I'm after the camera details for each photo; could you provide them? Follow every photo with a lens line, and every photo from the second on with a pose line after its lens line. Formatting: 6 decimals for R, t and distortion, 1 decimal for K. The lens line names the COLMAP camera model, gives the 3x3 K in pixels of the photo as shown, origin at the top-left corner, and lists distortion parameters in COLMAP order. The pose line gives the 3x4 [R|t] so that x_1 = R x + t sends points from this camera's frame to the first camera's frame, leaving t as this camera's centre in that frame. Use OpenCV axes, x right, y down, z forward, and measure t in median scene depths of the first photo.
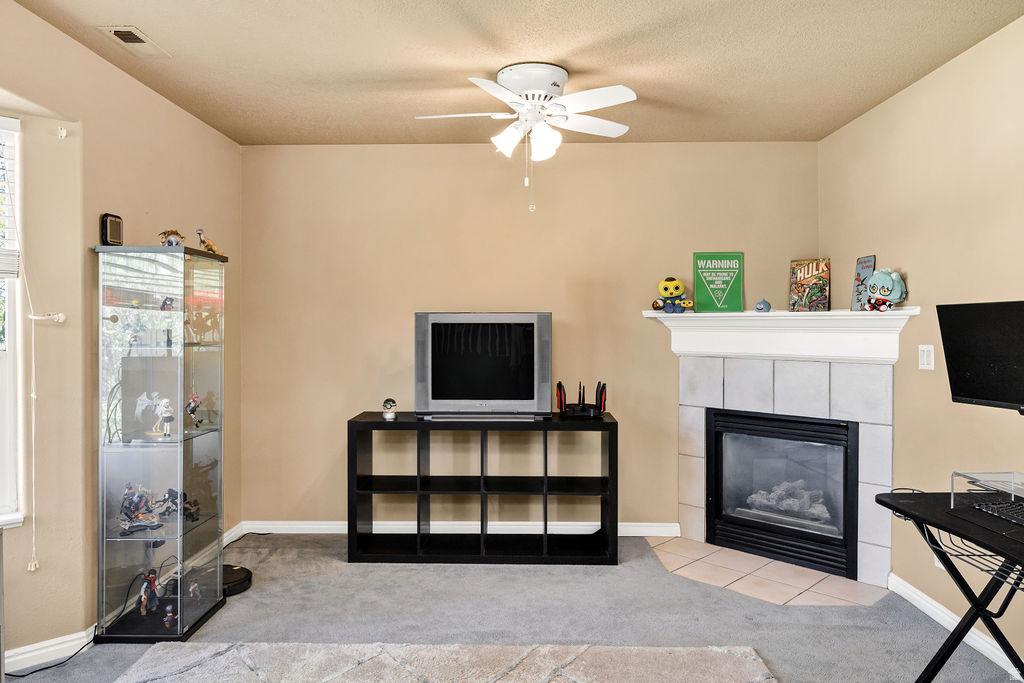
lens RADIAL K [[690.6, 0, 510.4], [0, 690.6, 333.3], [0, 0, 1]] dist [-0.002048, -0.000717]
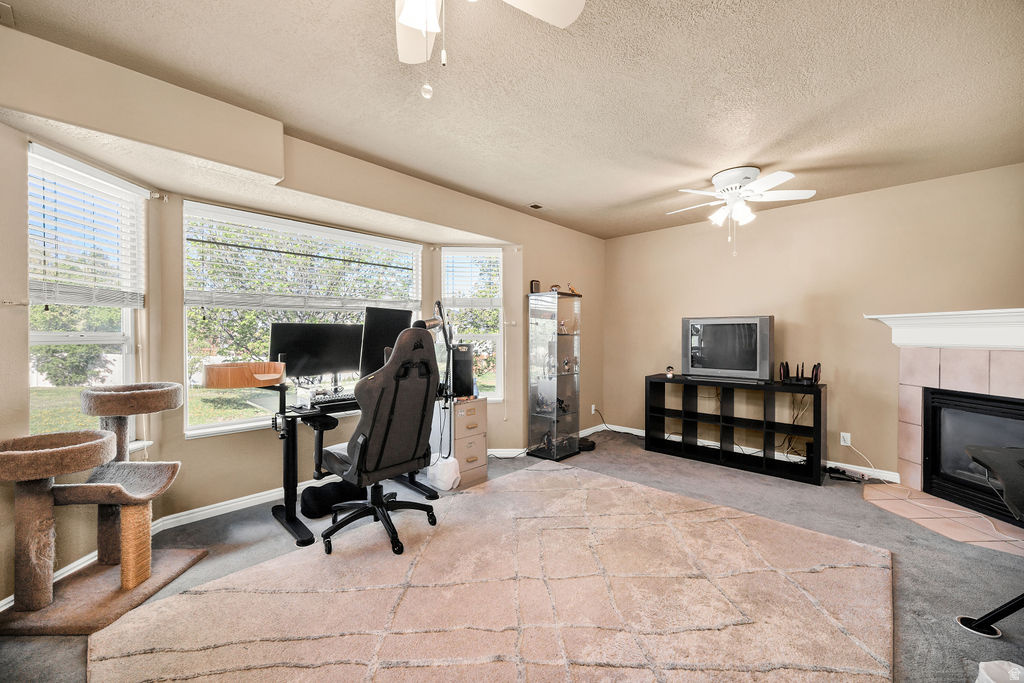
lens RADIAL K [[391.4, 0, 512.0], [0, 391.4, 341.5], [0, 0, 1]] dist [-0.000623, 0.000103]
pose [[0.751328, 0.011599, -0.659827, 0.209221], [-0.006465, 0.999927, 0.010216, 0.022043], [0.659897, -0.003410, 0.751348, -0.065462]]
